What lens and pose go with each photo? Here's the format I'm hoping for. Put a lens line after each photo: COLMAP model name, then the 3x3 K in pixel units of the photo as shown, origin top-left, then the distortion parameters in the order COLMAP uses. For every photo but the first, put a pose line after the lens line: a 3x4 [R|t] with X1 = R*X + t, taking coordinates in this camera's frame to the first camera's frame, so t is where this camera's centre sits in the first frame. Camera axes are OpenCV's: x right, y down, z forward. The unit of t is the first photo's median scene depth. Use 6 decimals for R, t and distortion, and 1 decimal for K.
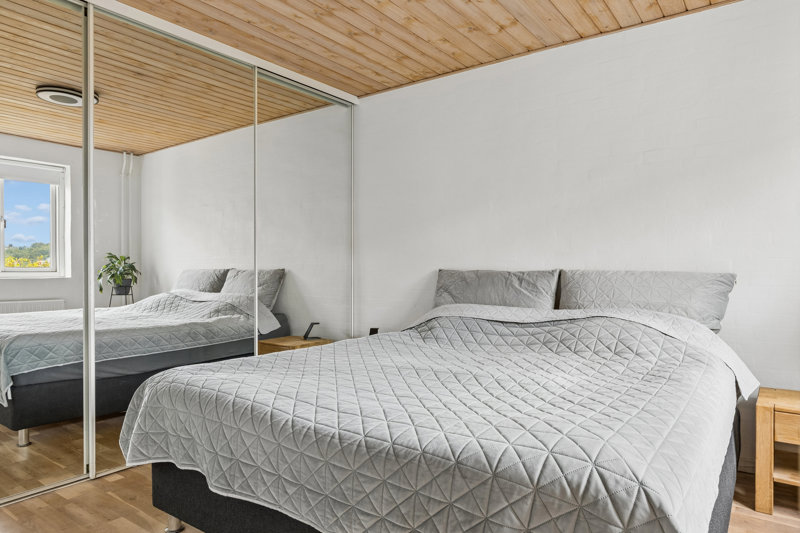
lens RADIAL K [[518.4, 0, 399.1], [0, 518.4, 265.9], [0, 0, 1]] dist [-0.006633, 0.002954]
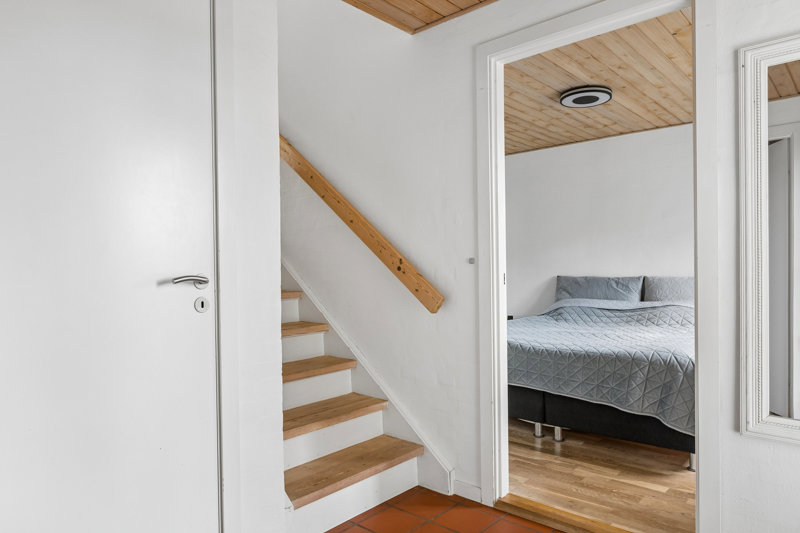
lens RADIAL K [[518.4, 0, 399.9], [0, 518.4, 268.1], [0, 0, 1]] dist [-0.006633, 0.002954]
pose [[0.994313, -0.009954, -0.106032, -0.268114], [0.010452, 0.999937, 0.004145, -0.033061], [0.105984, -0.005230, 0.994354, -0.659738]]
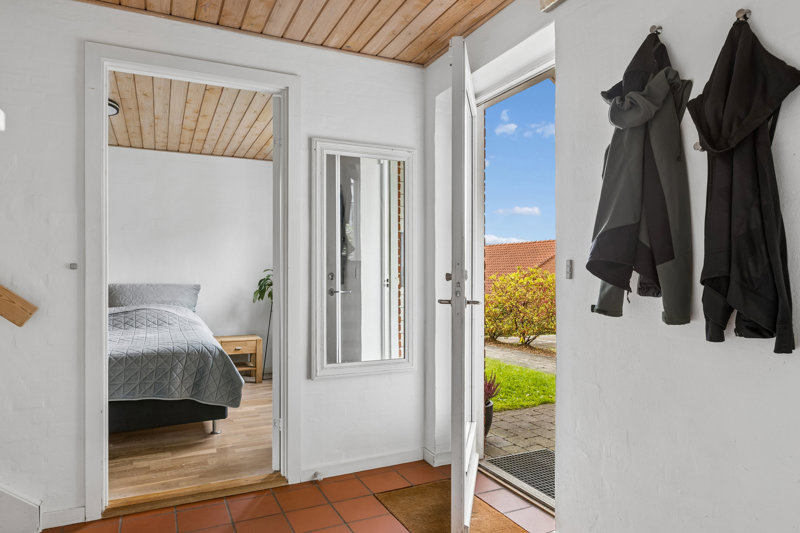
lens RADIAL K [[510.0, 0, 399.7], [0, 510.0, 269.7], [0, 0, 1]] dist [-0.004429, -0.003364]
pose [[0.477119, 0.005327, 0.878823, -0.687486], [-0.001873, 0.999986, -0.005045, -0.031914], [-0.878837, 0.000761, 0.477122, -0.612318]]
